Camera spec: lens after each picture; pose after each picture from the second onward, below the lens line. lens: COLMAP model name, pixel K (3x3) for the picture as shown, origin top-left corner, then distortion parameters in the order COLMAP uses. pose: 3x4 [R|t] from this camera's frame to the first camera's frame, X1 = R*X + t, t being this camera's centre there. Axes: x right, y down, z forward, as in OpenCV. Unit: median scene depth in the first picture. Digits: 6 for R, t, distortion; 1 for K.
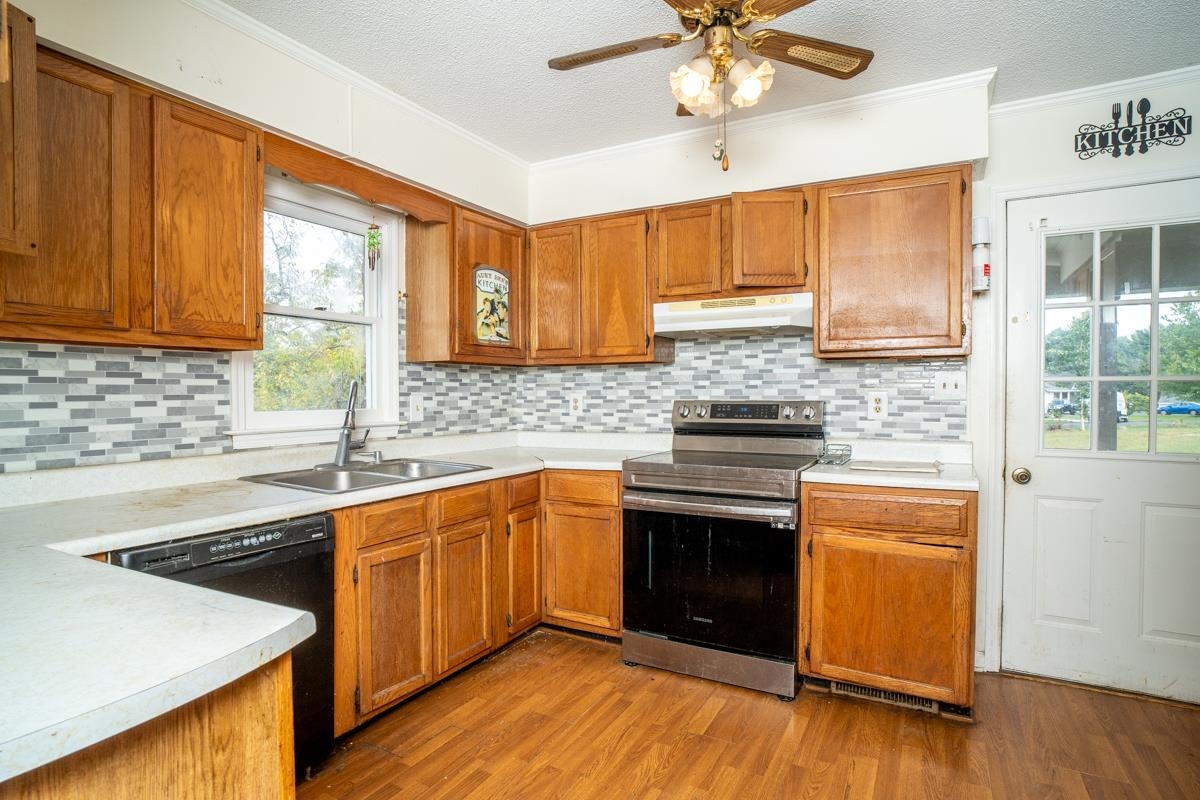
lens RADIAL K [[629.3, 0, 601.9], [0, 629.3, 402.5], [0, 0, 1]] dist [-0.044240, 0.019630]
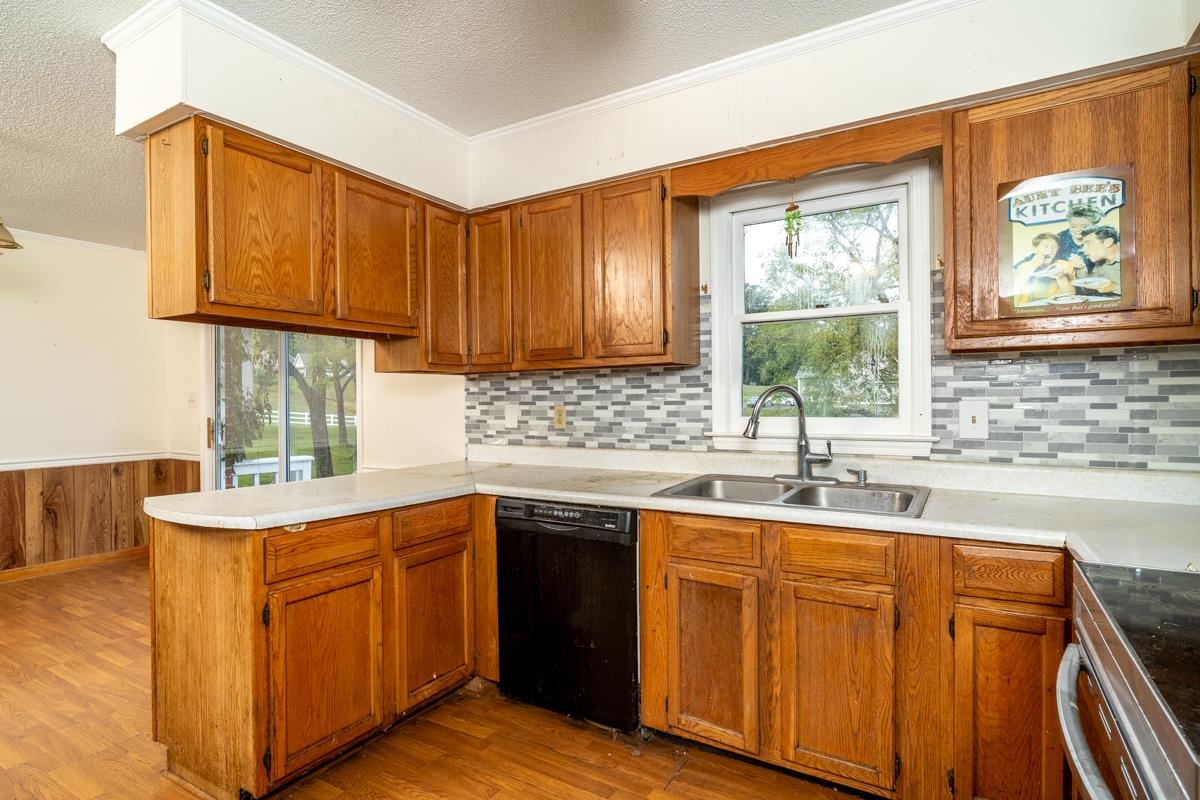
lens RADIAL K [[629.3, 0, 609.9], [0, 629.3, 402.2], [0, 0, 1]] dist [-0.044240, 0.019630]
pose [[-0.053798, 0.007530, -0.998523, 0.484530], [-0.006739, 0.999946, 0.007904, -0.015101], [0.998529, 0.007154, -0.053744, 0.751444]]
